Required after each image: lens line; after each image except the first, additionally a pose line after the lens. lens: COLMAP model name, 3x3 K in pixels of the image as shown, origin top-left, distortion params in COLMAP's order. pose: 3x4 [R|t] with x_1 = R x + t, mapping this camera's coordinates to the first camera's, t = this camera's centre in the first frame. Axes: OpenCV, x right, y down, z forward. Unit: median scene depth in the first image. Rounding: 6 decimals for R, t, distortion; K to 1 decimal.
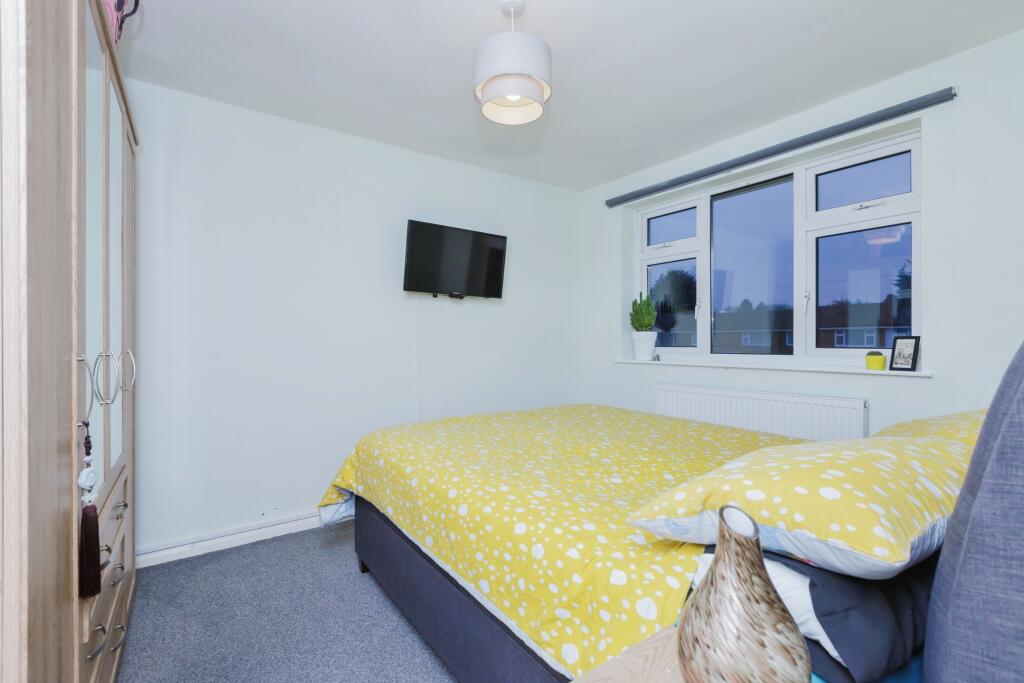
lens RADIAL K [[466.7, 0, 518.3], [0, 466.7, 339.7], [0, 0, 1]] dist [-0.000687, -0.000027]
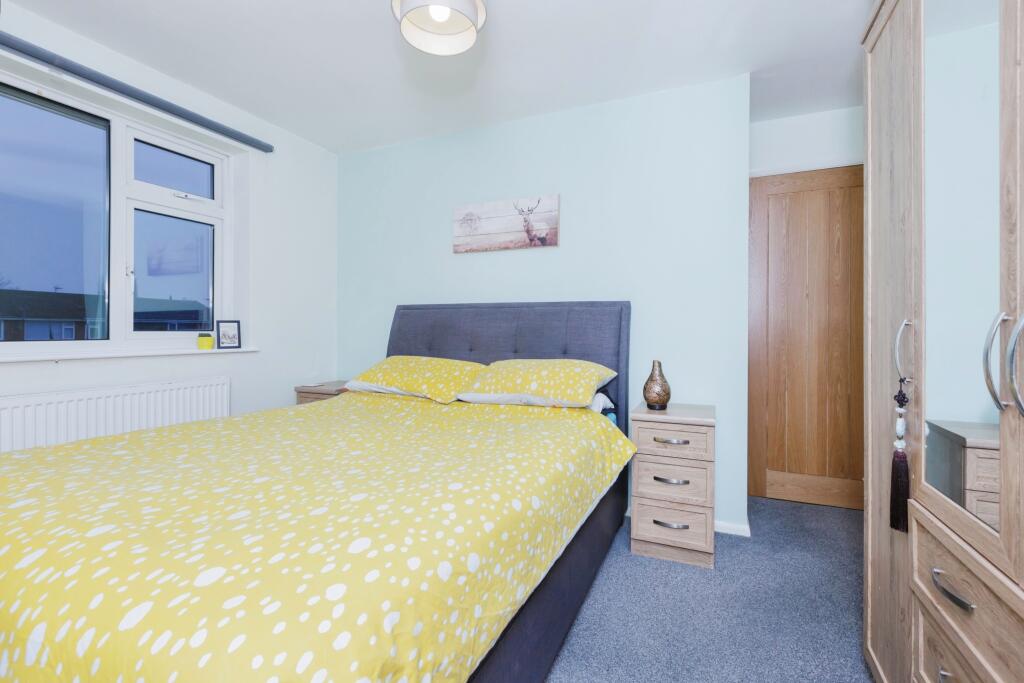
lens RADIAL K [[466.7, 0, 517.1], [0, 466.7, 338.5], [0, 0, 1]] dist [-0.000687, -0.000027]
pose [[-0.516171, -0.021576, 0.856214, -0.595445], [-0.010989, 0.999767, 0.018569, 0.008520], [-0.856415, 0.000176, -0.516288, 0.958250]]
